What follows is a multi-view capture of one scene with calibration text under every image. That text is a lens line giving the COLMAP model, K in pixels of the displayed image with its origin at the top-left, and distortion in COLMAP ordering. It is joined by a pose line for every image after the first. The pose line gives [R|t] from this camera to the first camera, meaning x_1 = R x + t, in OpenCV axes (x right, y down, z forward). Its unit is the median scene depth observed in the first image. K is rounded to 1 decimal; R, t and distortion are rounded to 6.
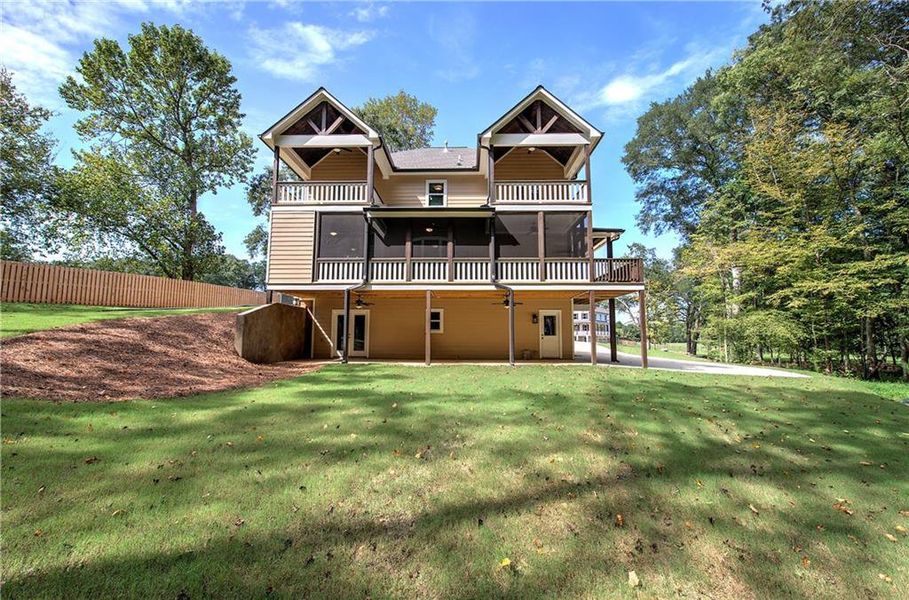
lens RADIAL K [[392.0, 0, 454.5], [0, 392.0, 300.0], [0, 0, 1]] dist [-0.002396, -0.000150]
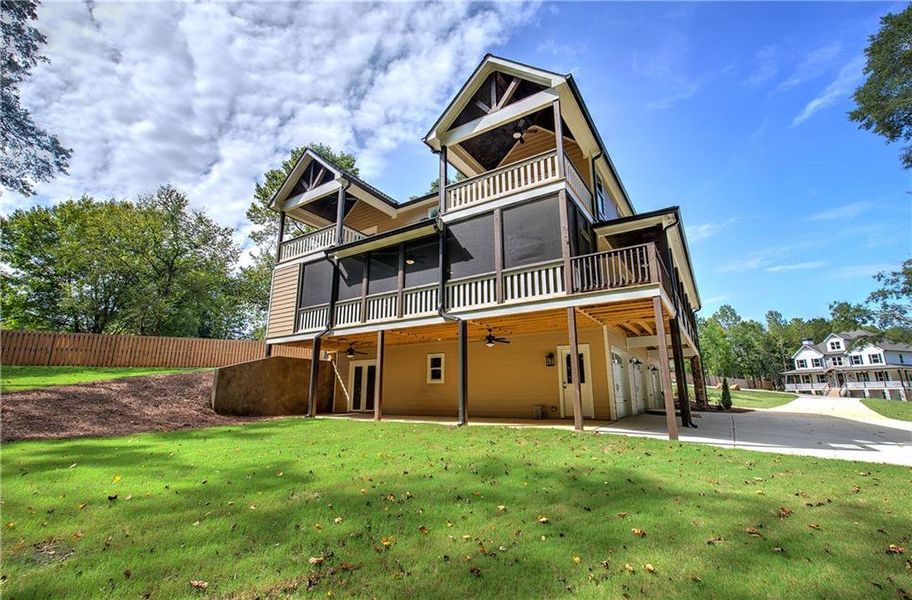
lens RADIAL K [[393.2, 0, 456.0], [0, 393.2, 300.0], [0, 0, 1]] dist [-0.002396, -0.000150]
pose [[0.849255, -0.128550, -0.512094, 0.505396], [0.057037, 0.986568, -0.153067, 0.047388], [0.524893, 0.100784, 0.845180, 0.363508]]
